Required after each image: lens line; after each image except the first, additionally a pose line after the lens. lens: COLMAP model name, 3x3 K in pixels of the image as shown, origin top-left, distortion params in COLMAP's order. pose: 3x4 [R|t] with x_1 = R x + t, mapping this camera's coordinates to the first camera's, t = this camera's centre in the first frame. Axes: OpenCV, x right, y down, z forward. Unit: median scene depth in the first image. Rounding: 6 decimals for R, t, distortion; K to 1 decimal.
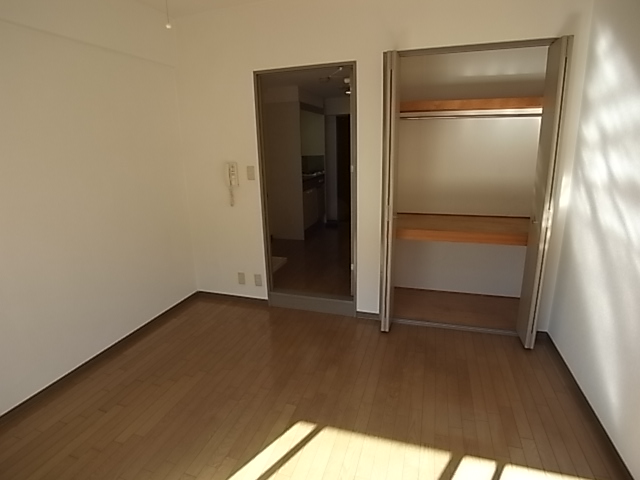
lens RADIAL K [[359.7, 0, 316.3], [0, 359.7, 240.9], [0, 0, 1]] dist [-0.077665, 0.021470]
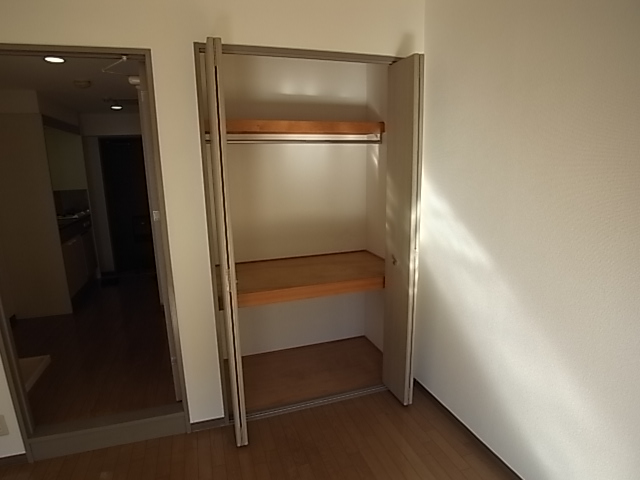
lens RADIAL K [[359.7, 0, 316.3], [0, 359.7, 240.9], [0, 0, 1]] dist [-0.077665, 0.021470]
pose [[0.812178, -0.110365, 0.572875, -0.032897], [0.148039, 0.988791, -0.019388, -0.092912], [-0.564314, 0.100554, 0.819413, 0.289151]]
